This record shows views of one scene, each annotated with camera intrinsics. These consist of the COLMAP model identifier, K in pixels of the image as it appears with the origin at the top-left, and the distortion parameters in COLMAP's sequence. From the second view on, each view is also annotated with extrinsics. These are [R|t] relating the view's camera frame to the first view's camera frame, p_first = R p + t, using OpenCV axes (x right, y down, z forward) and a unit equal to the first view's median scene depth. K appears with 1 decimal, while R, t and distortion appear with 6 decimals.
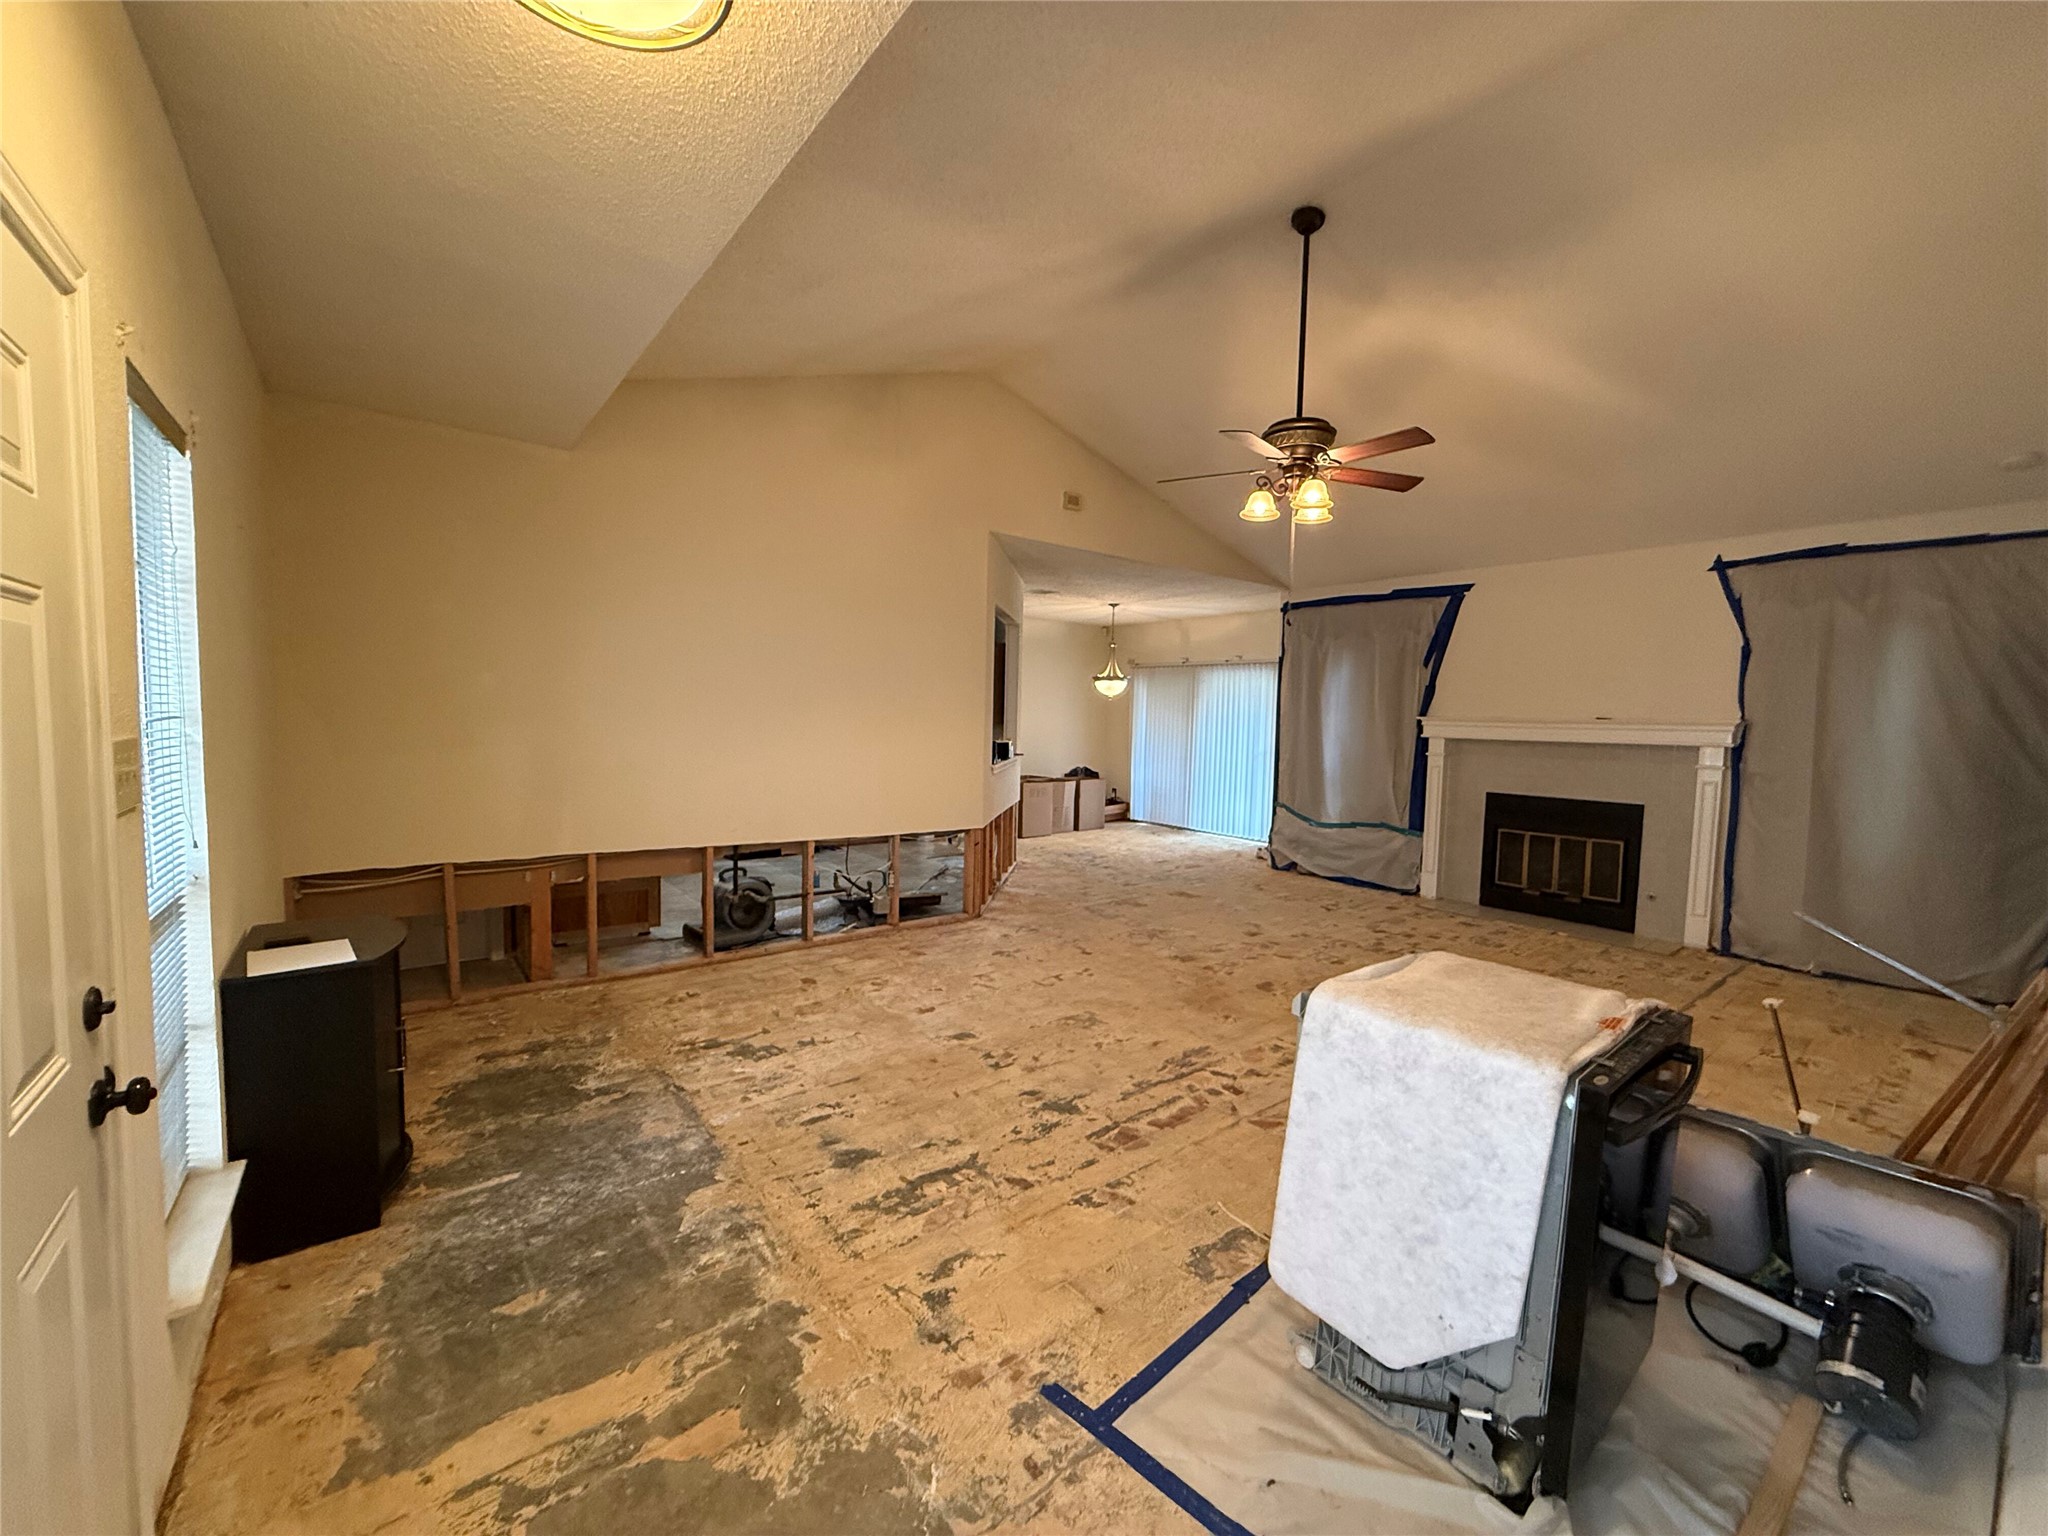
lens RADIAL K [[814.8, 0, 1022.4], [0, 814.8, 769.7], [0, 0, 1]] dist [-0.000694, 0.000276]
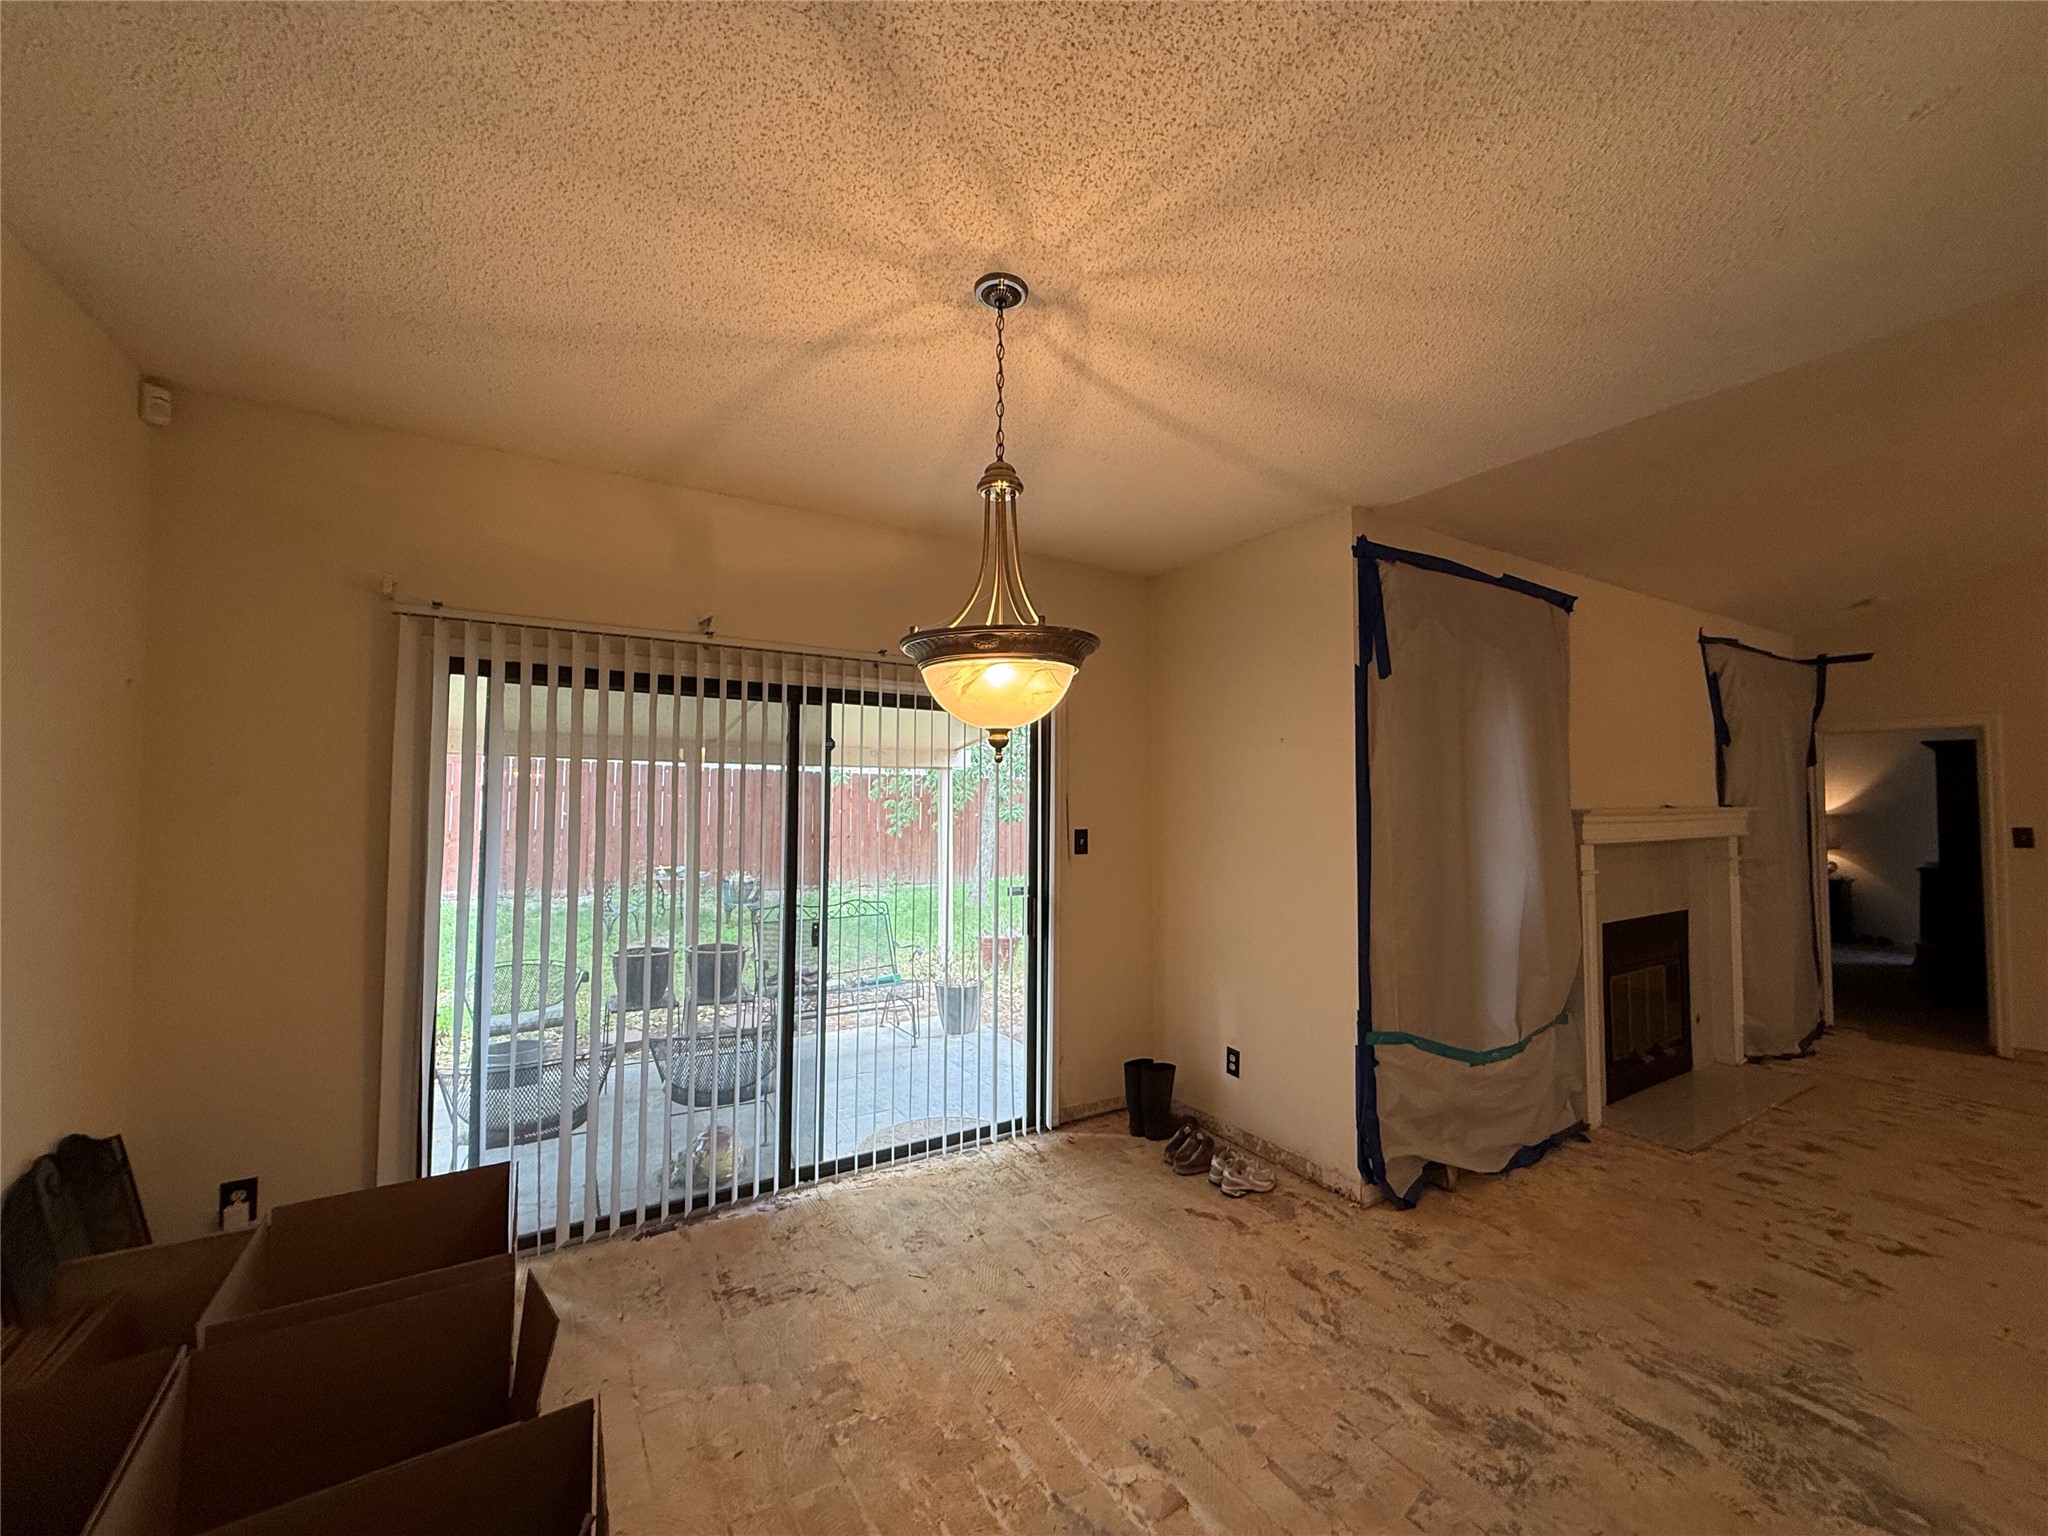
lens RADIAL K [[814.8, 0, 1018.6], [0, 814.8, 769.6], [0, 0, 1]] dist [-0.000694, 0.000276]
pose [[0.121483, 0.015492, 0.992473, -0.199219], [0.067413, 0.997441, -0.023822, -0.177539], [-0.990302, 0.069800, 0.120128, 2.228283]]
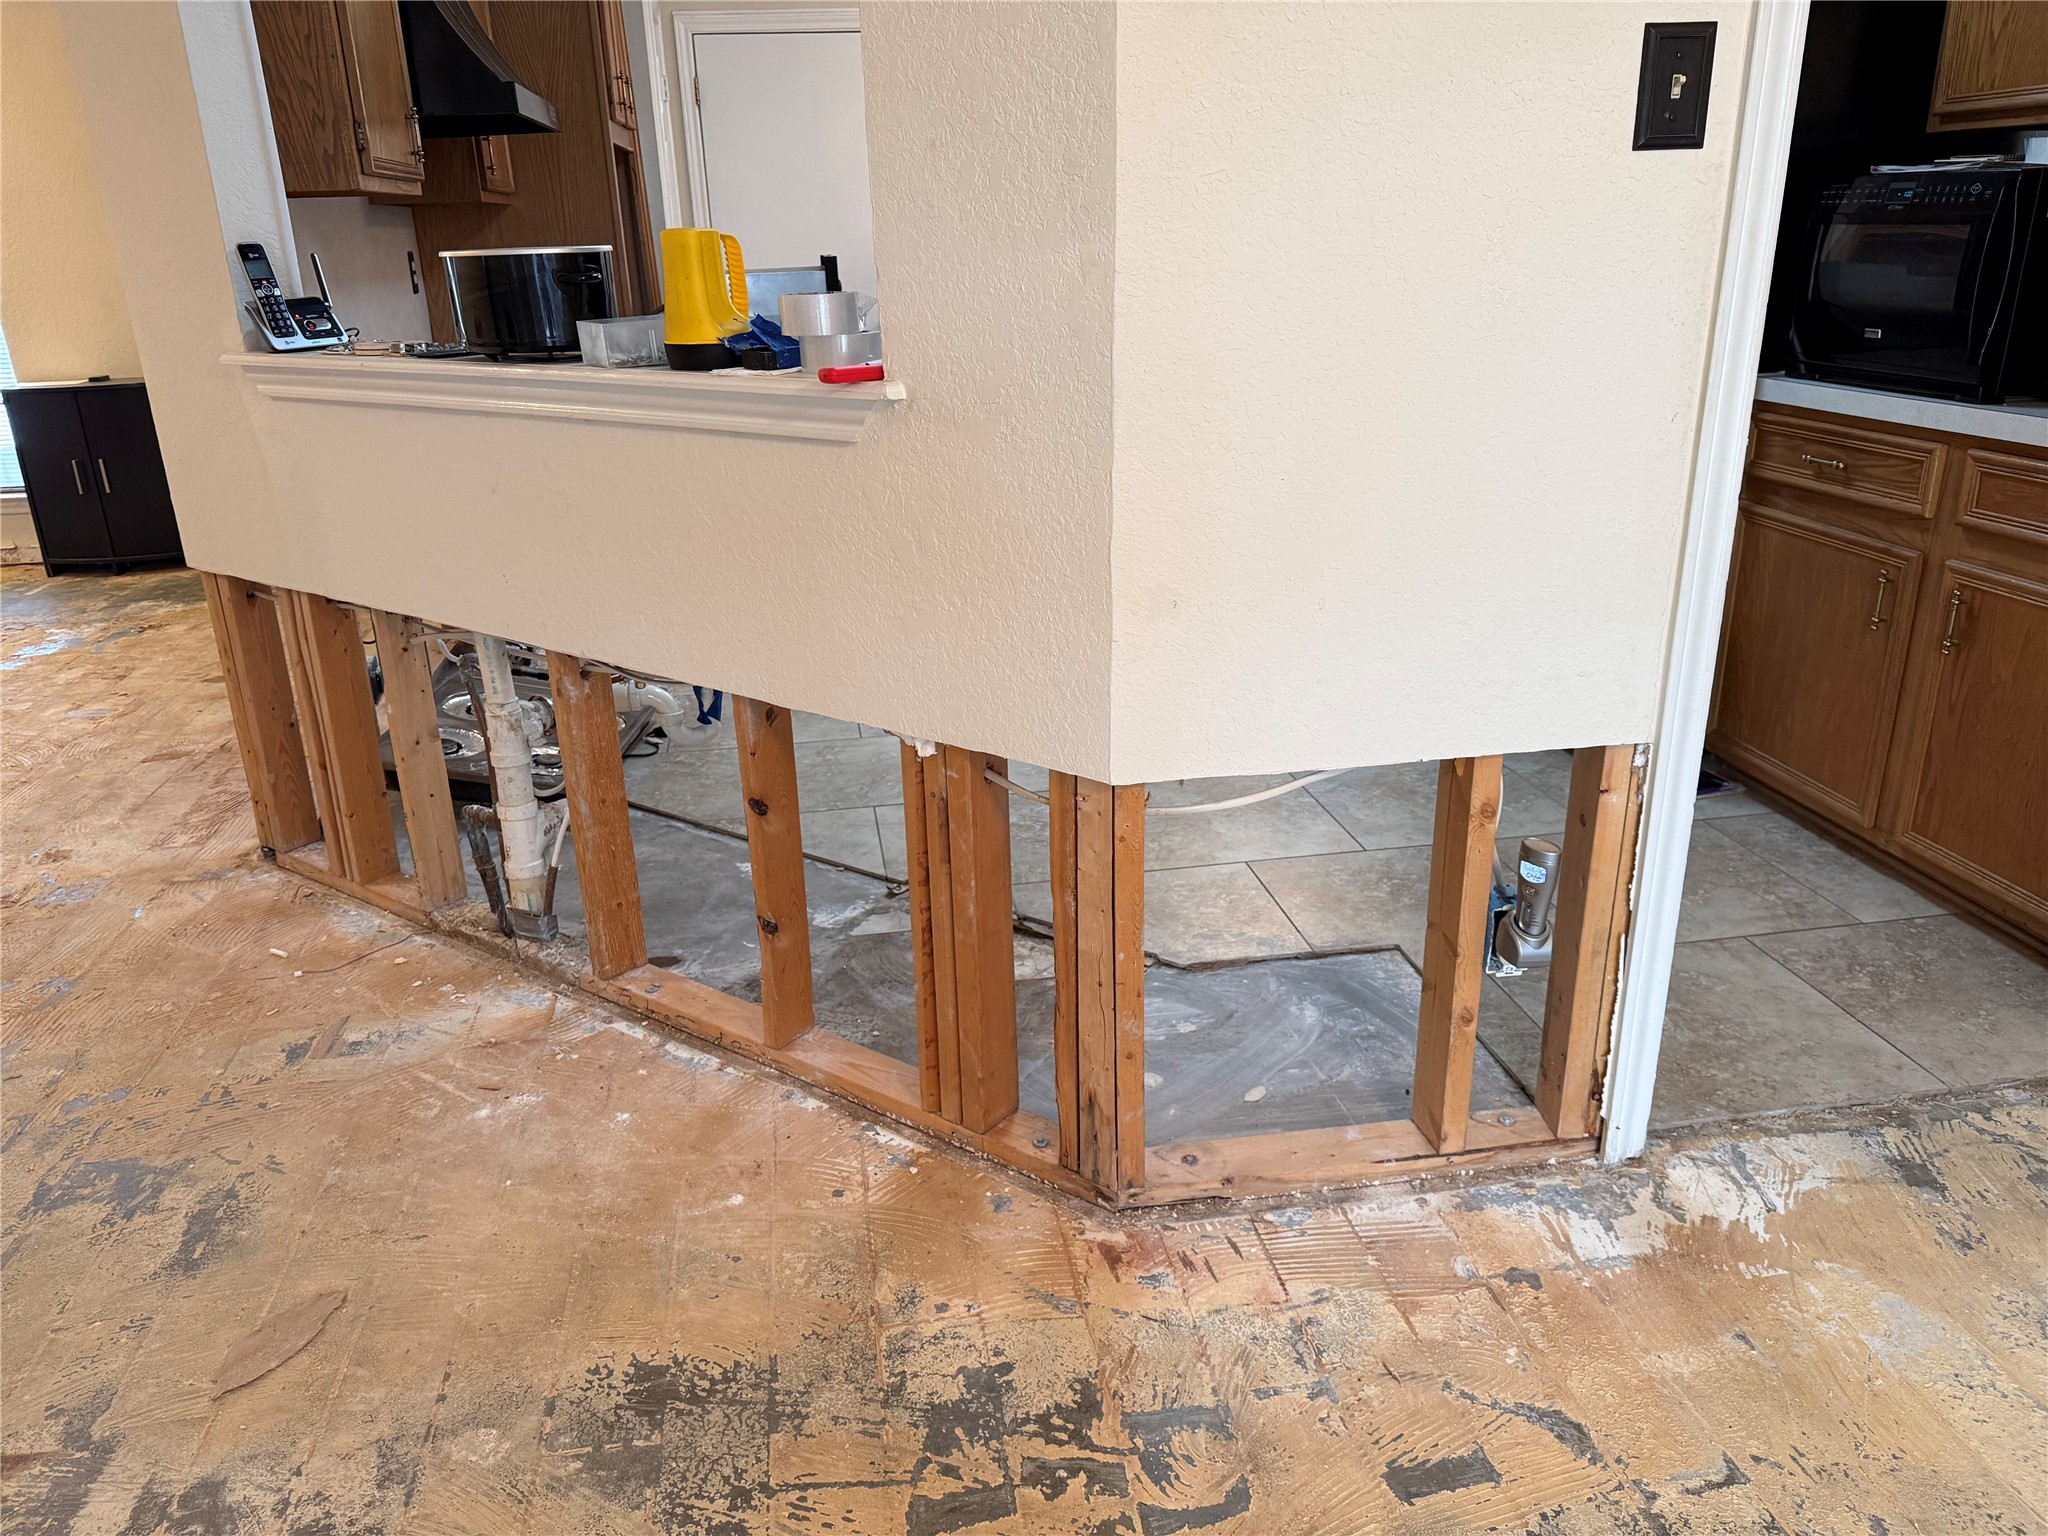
lens RADIAL K [[1433.1, 0, 1022.4], [0, 1433.1, 785.6], [0, 0, 1]] dist [0.050486, -0.058601]
pose [[-0.488551, 0.306896, -0.816782, 0.350142], [-0.040799, 0.927043, 0.372729, -0.081864], [0.871581, 0.215421, -0.440386, 2.137122]]
